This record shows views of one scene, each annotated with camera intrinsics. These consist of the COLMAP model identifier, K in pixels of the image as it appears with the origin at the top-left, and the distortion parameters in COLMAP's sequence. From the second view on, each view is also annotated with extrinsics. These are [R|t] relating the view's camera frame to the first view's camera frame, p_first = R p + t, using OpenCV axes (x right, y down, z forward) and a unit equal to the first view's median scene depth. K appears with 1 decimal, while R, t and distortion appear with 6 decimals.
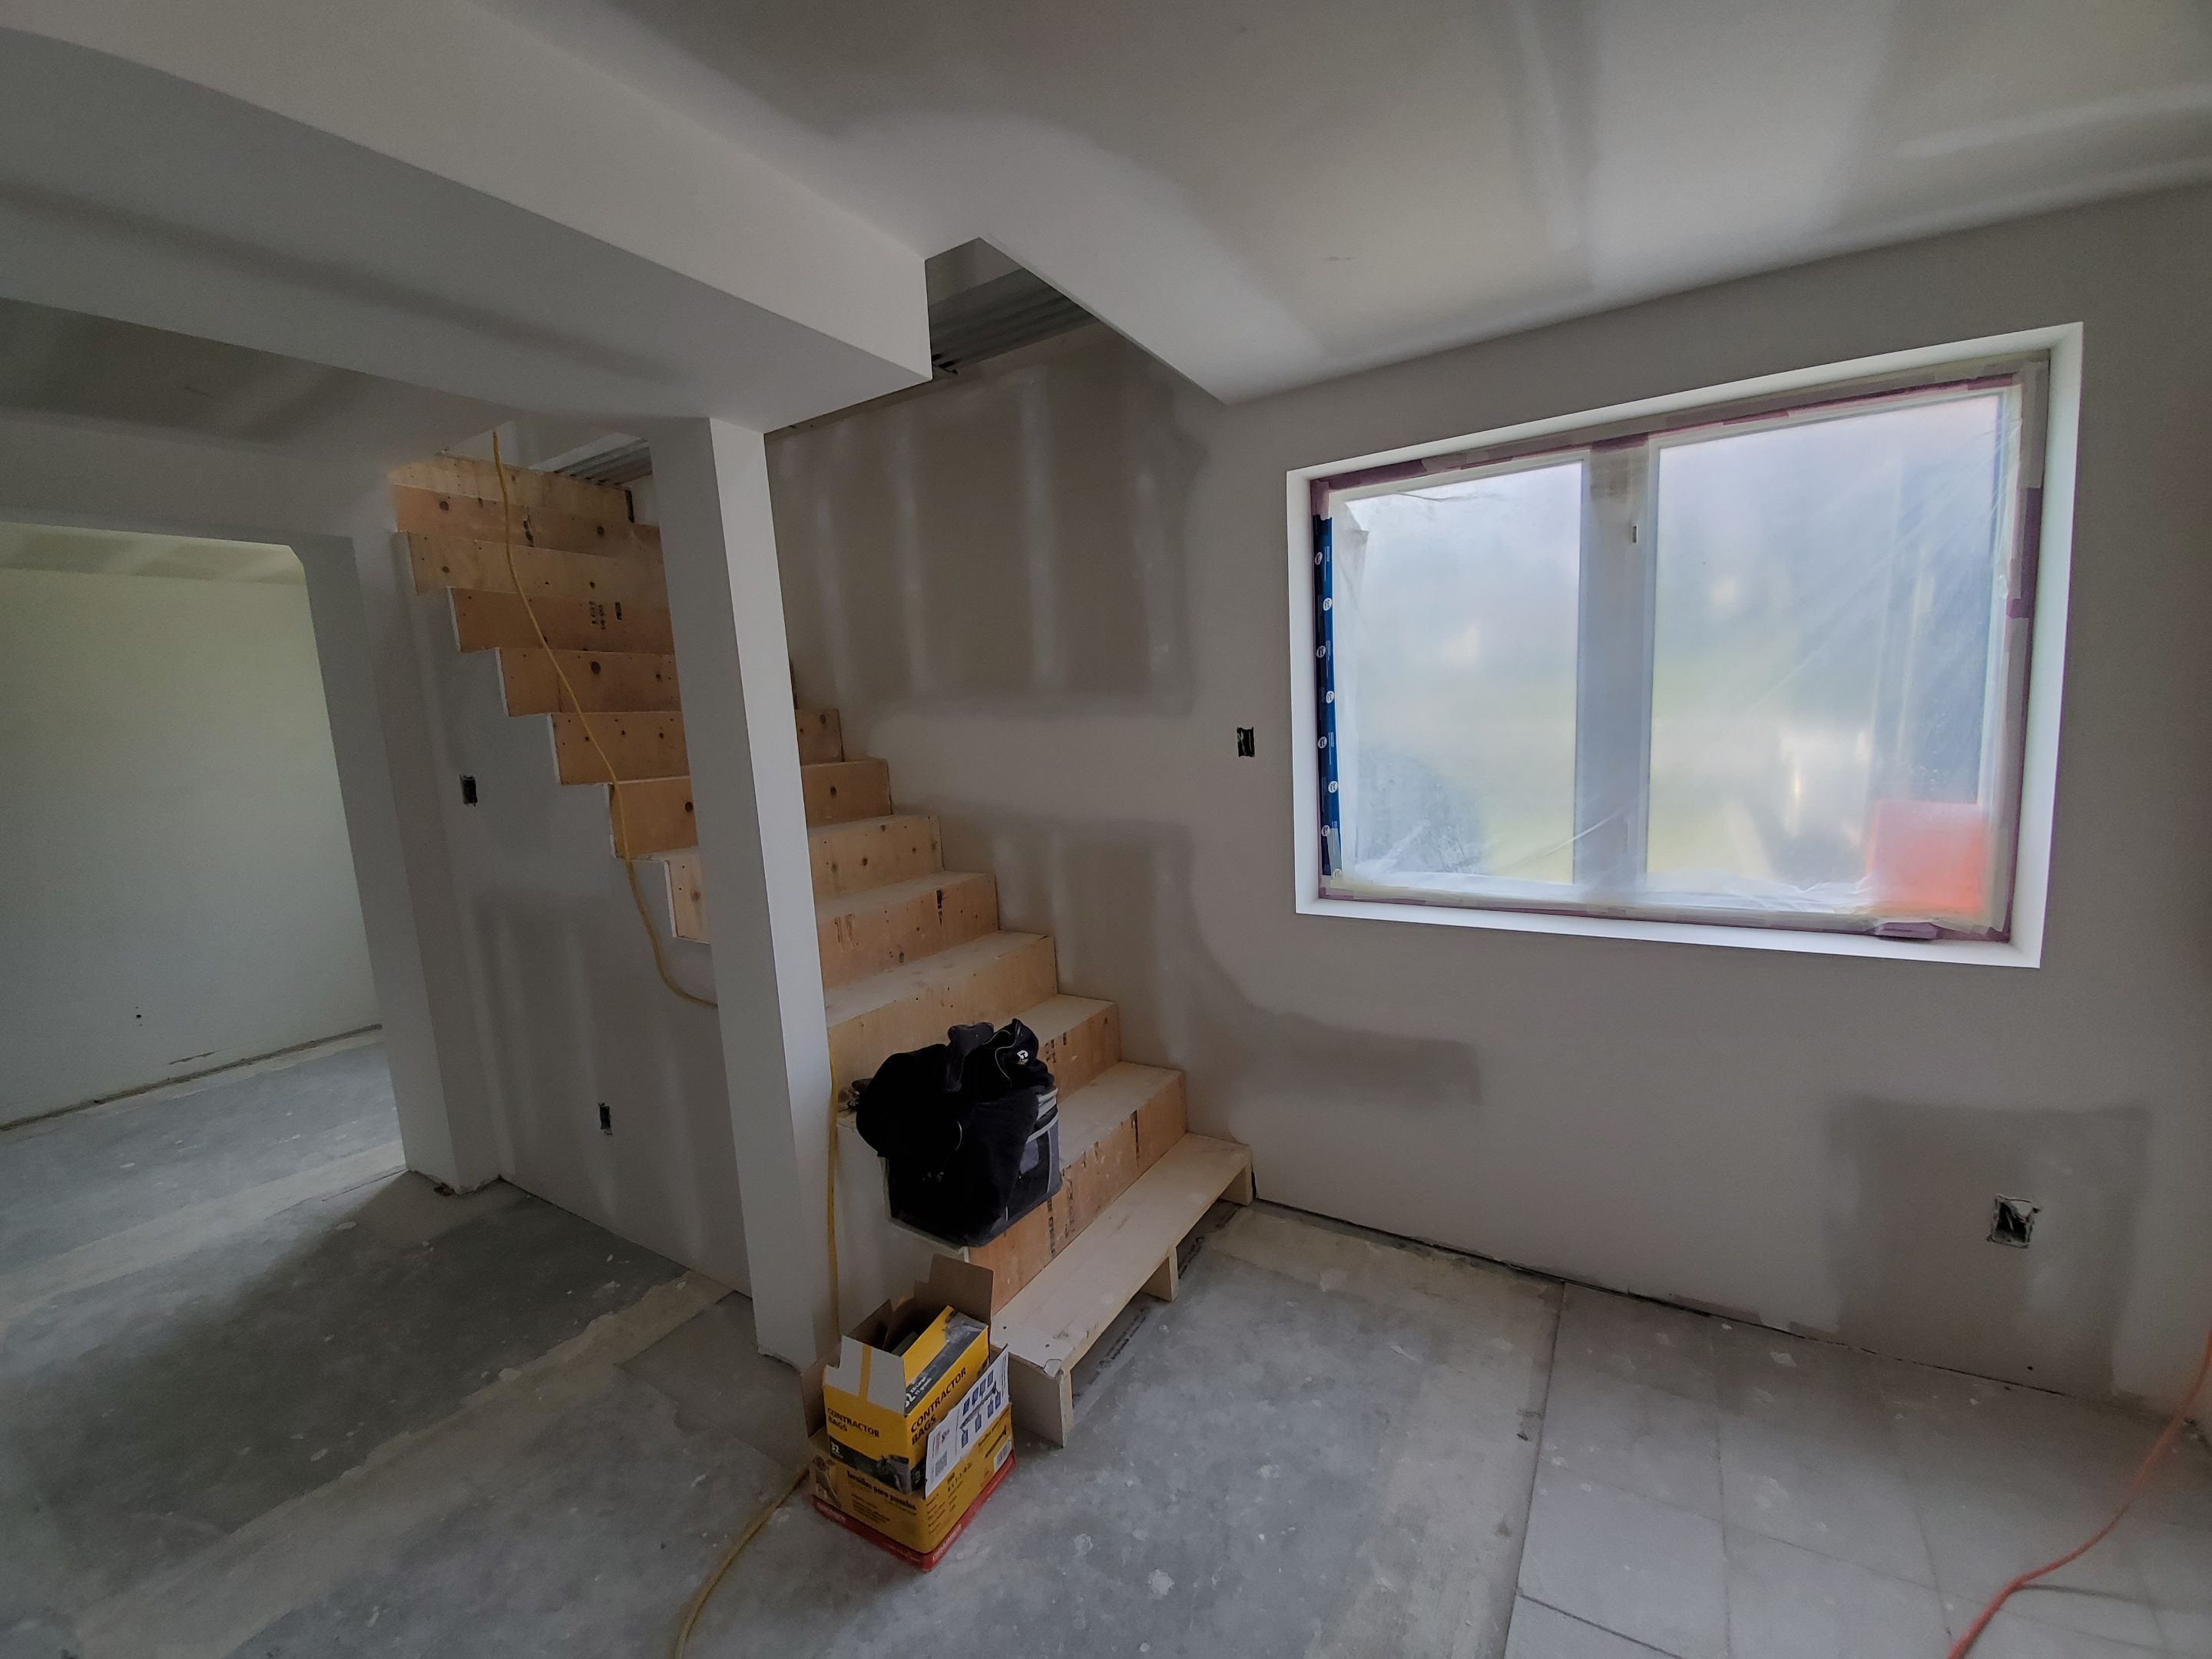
lens RADIAL K [[887.0, 0, 1114.0], [0, 887.0, 836.8], [0, 0, 1]] dist [0.027230, -0.019275]
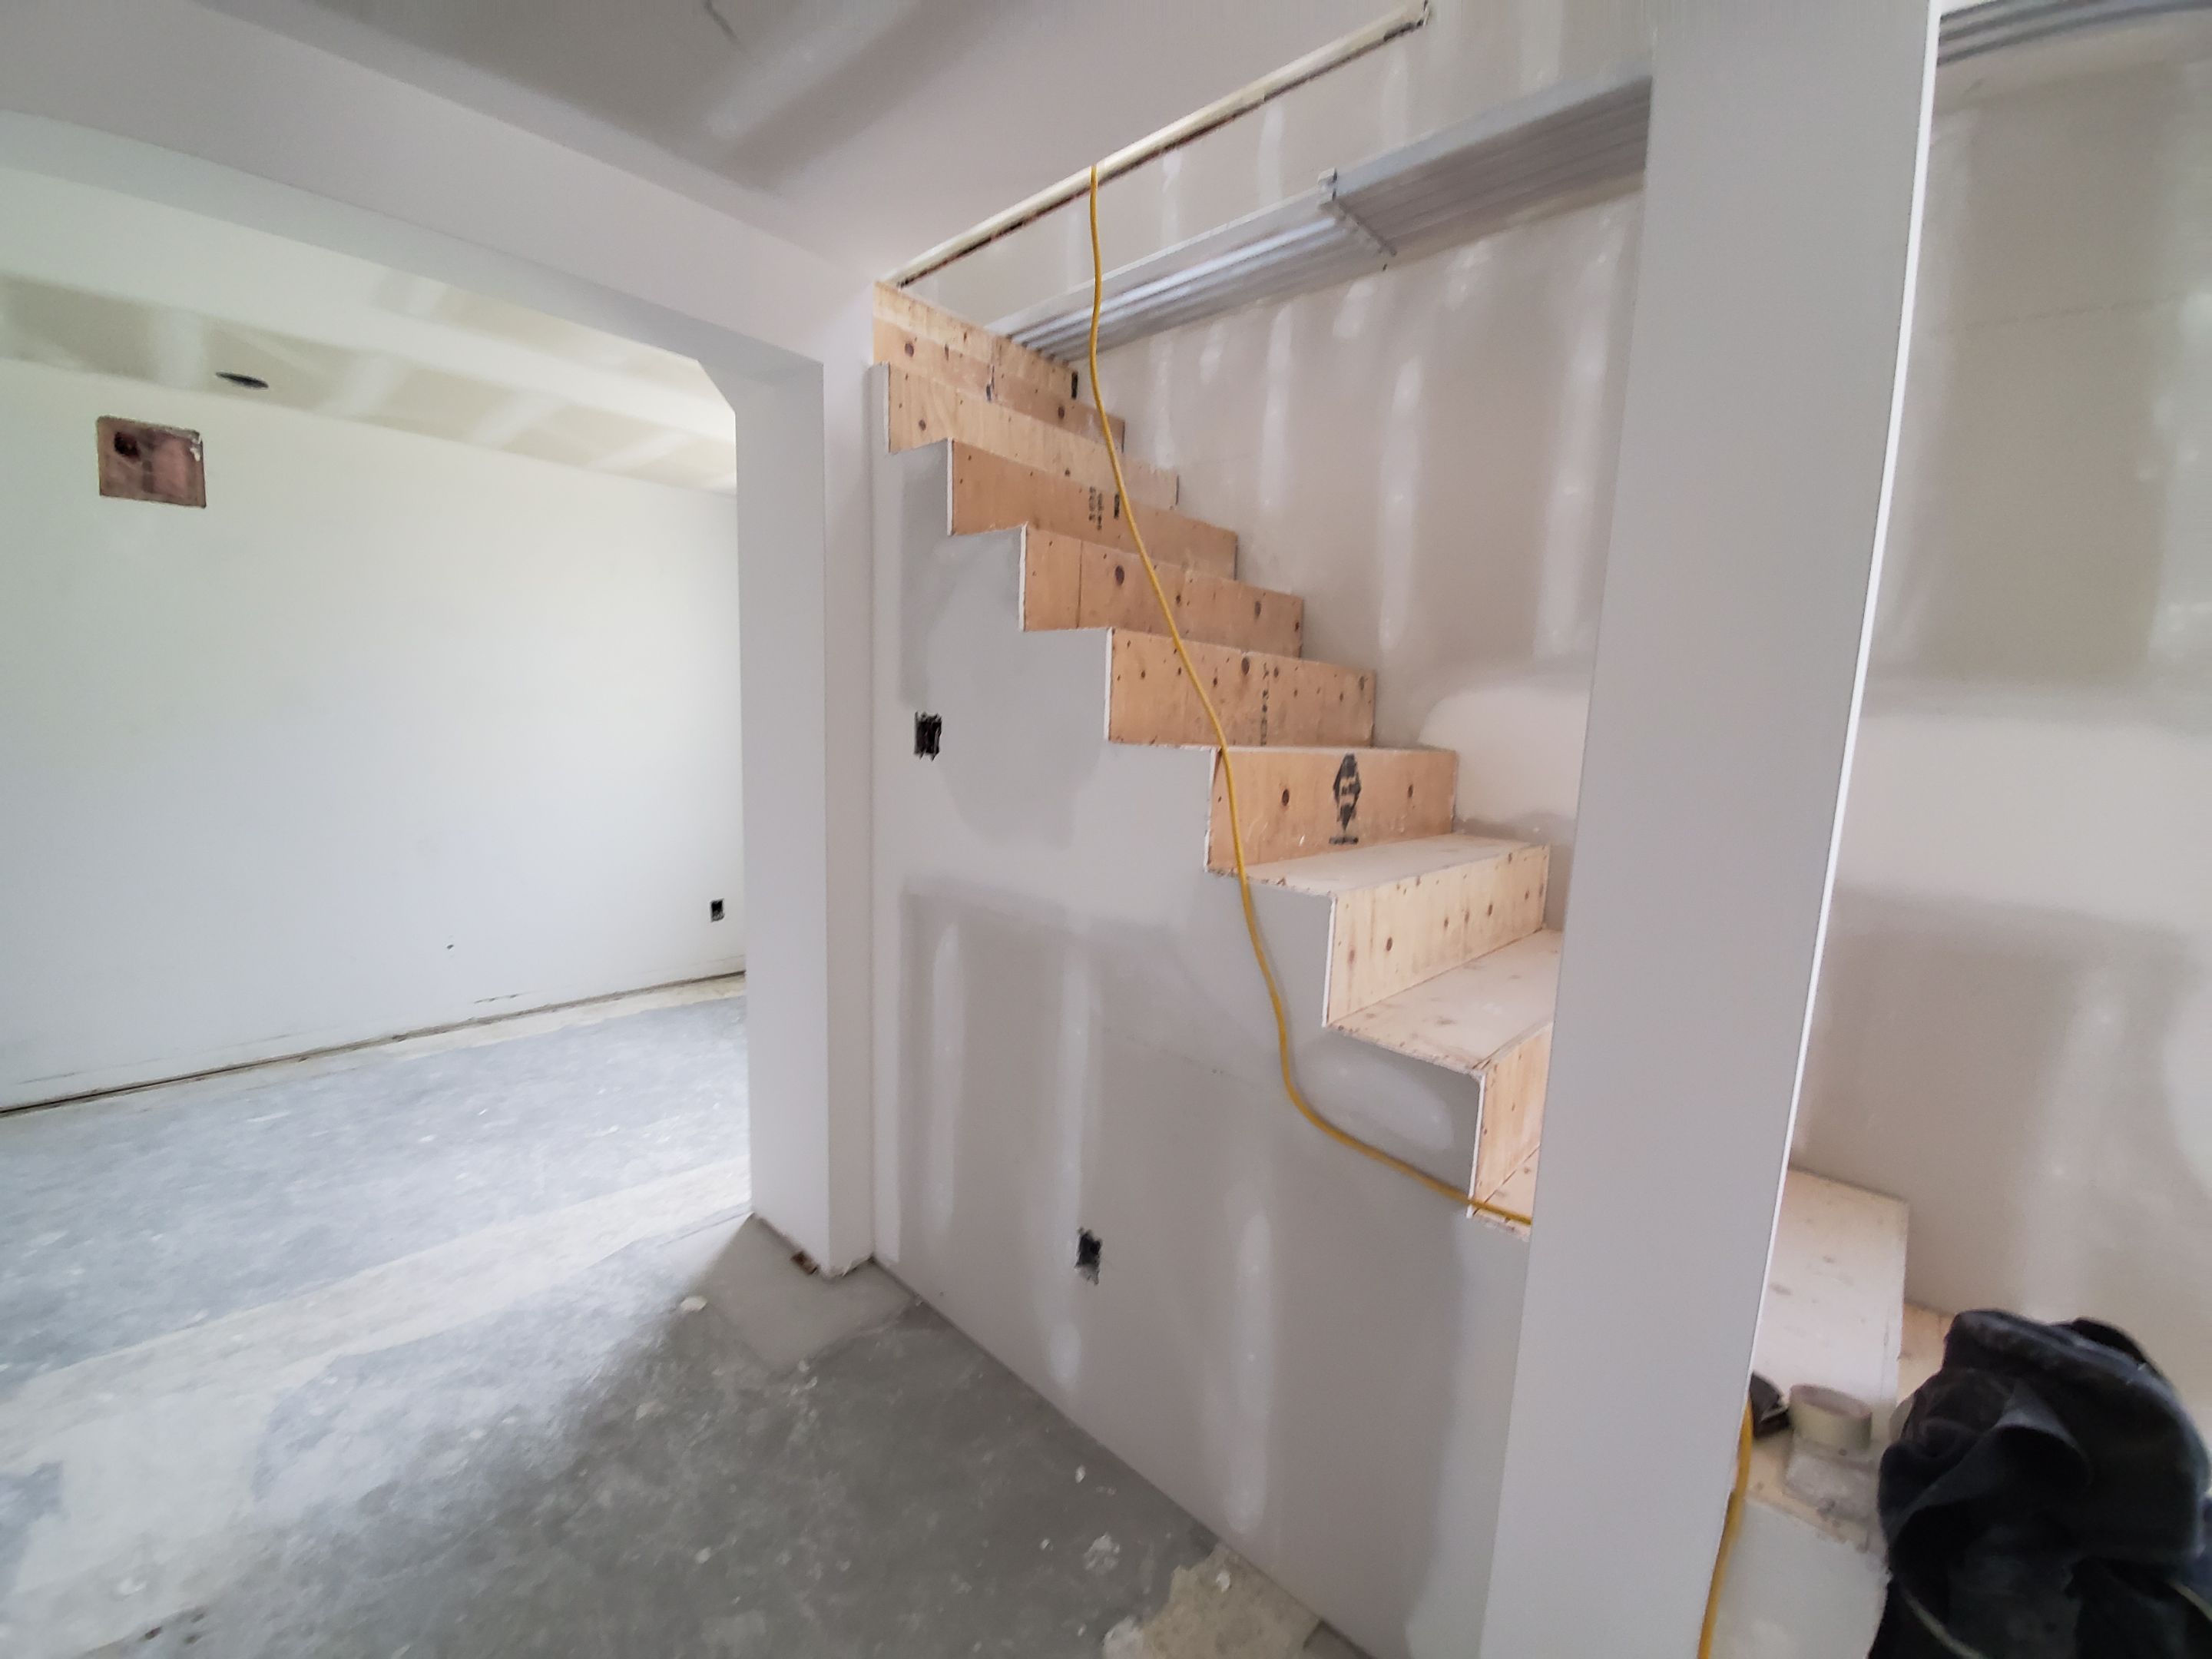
lens RADIAL K [[844.9, 0, 1106.0], [0, 844.9, 829.5], [0, 0, 1]] dist [0.024948, -0.023149]
pose [[0.980522, 0.122644, -0.153413, -0.467876], [-0.122576, 0.992409, 0.009938, -0.001047], [0.153467, 0.009061, 0.988112, 0.360269]]
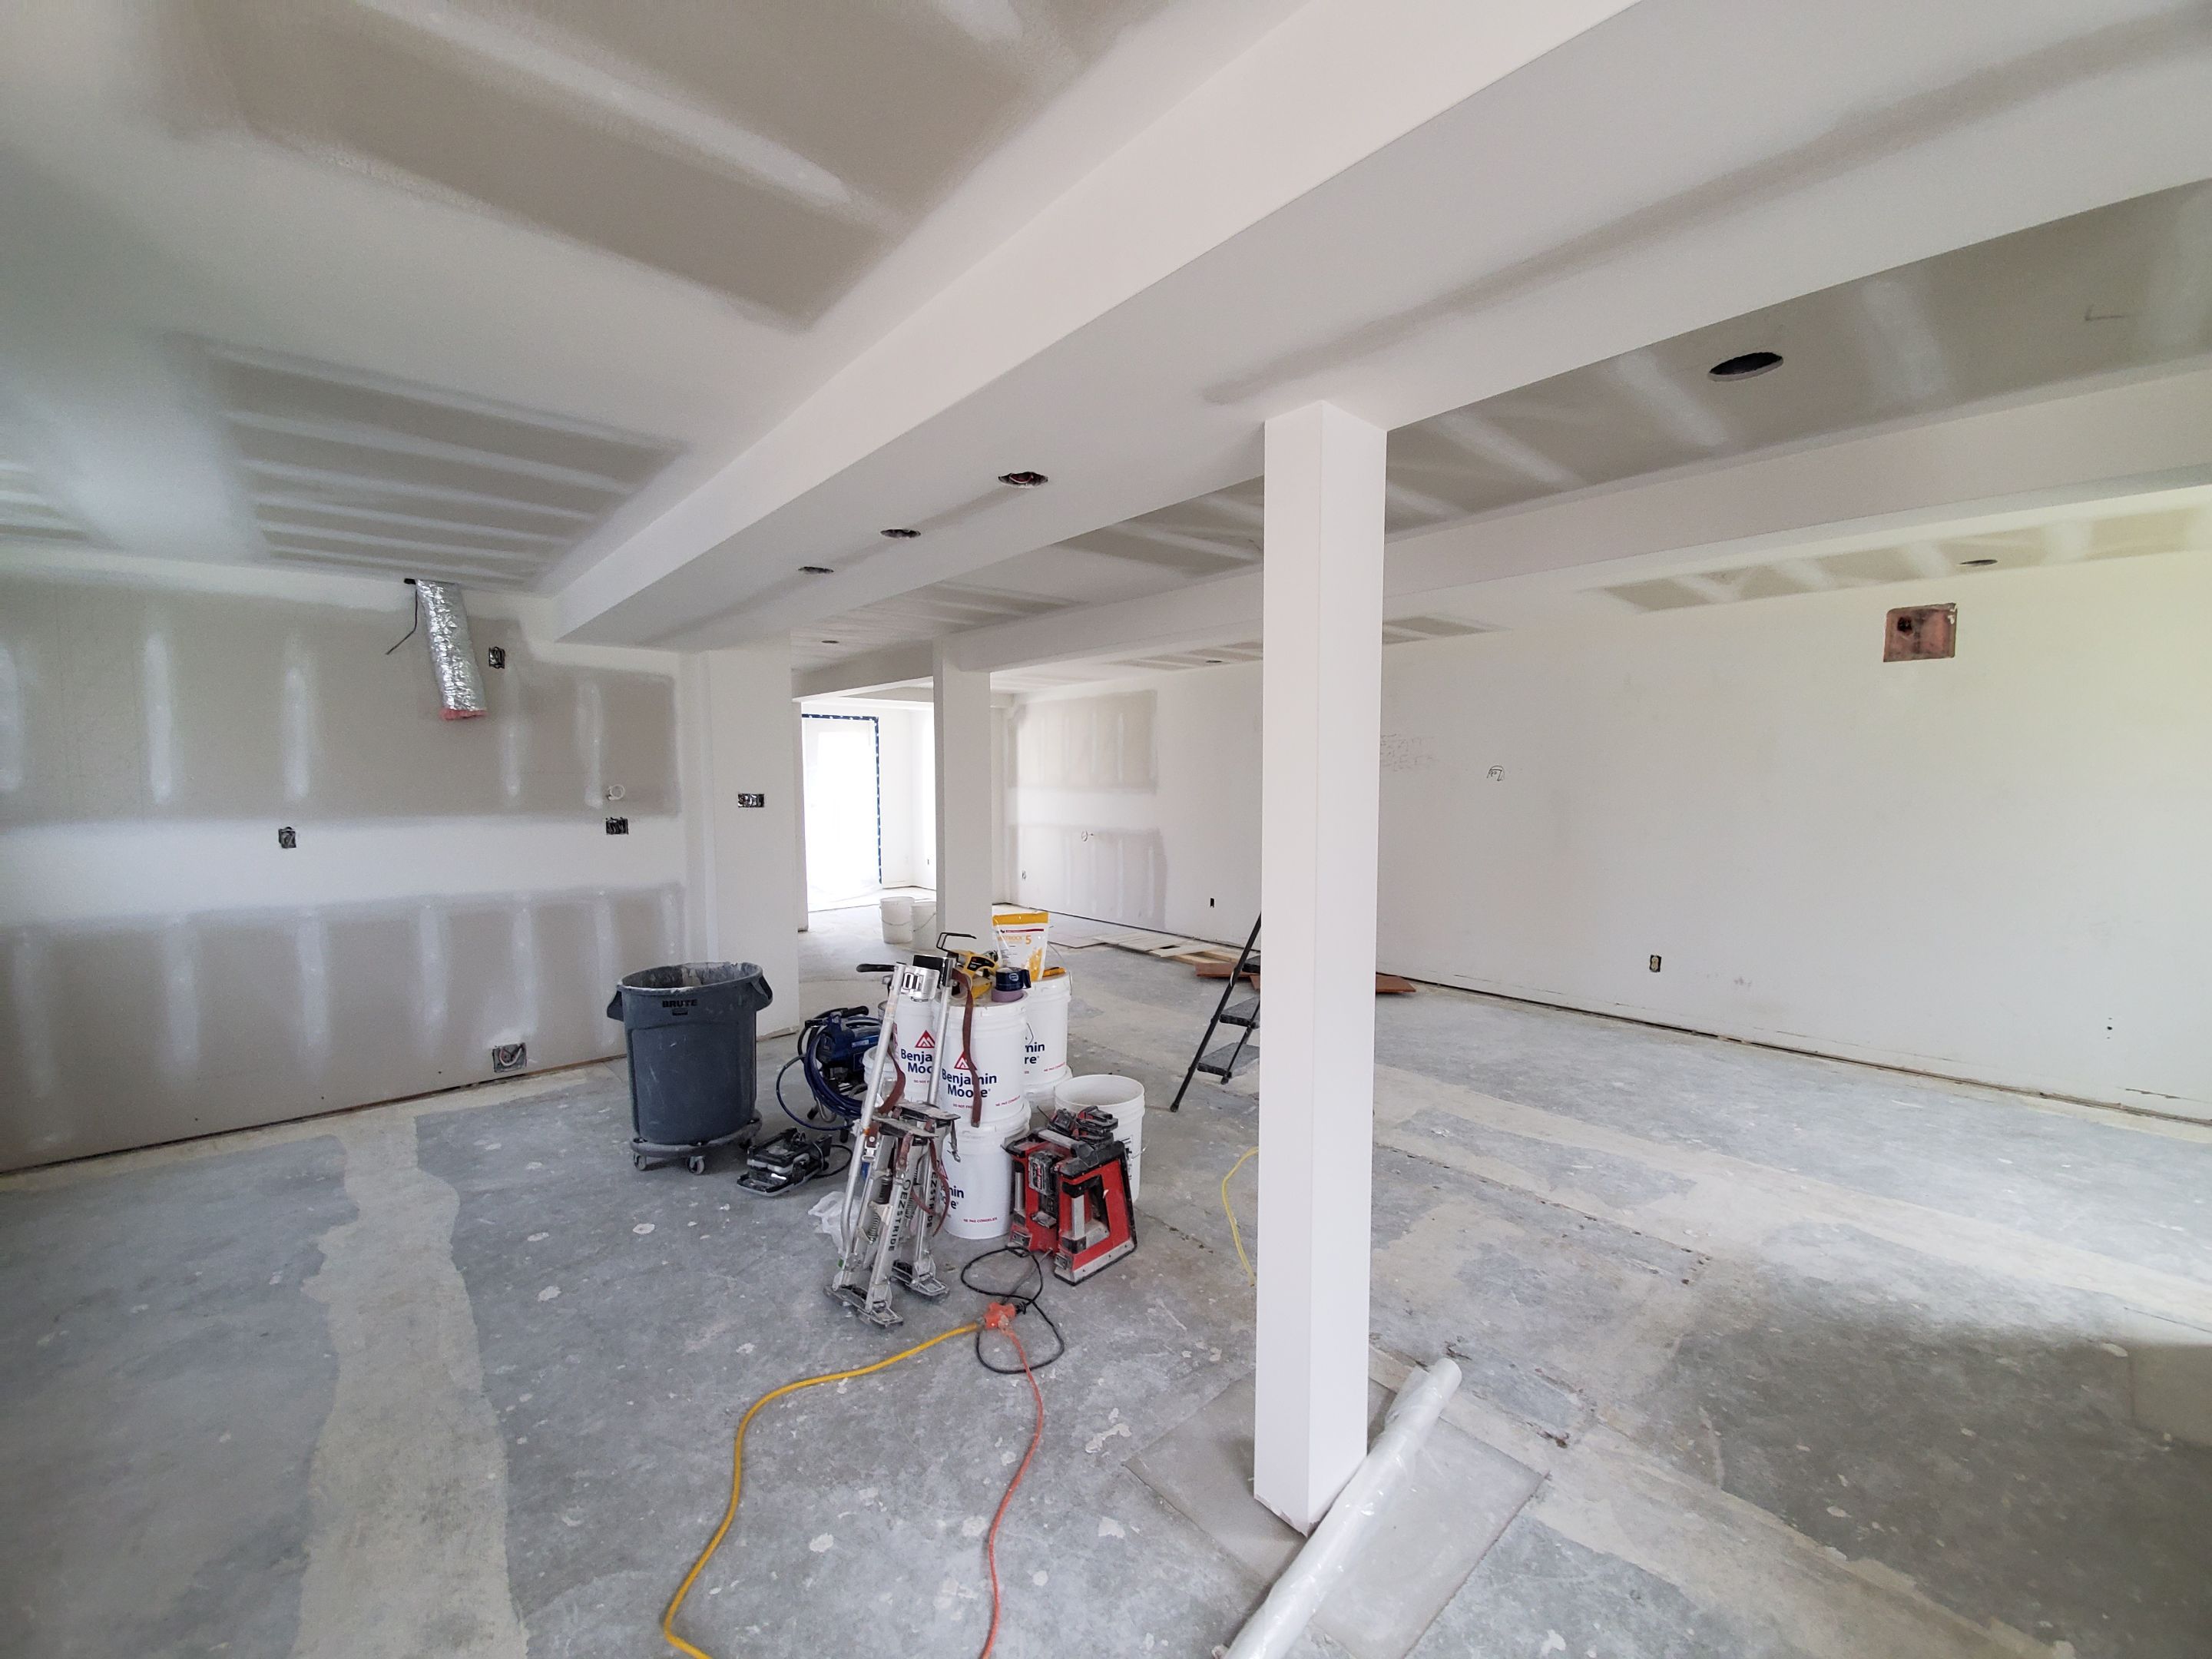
lens RADIAL K [[887.0, 0, 1114.0], [0, 887.0, 836.8], [0, 0, 1]] dist [0.027230, -0.019275]
pose [[-0.272173, 0.120014, -0.954735, 0.063592], [-0.112902, 0.981355, 0.155547, -0.027194], [0.955602, 0.150127, -0.253549, 0.293915]]
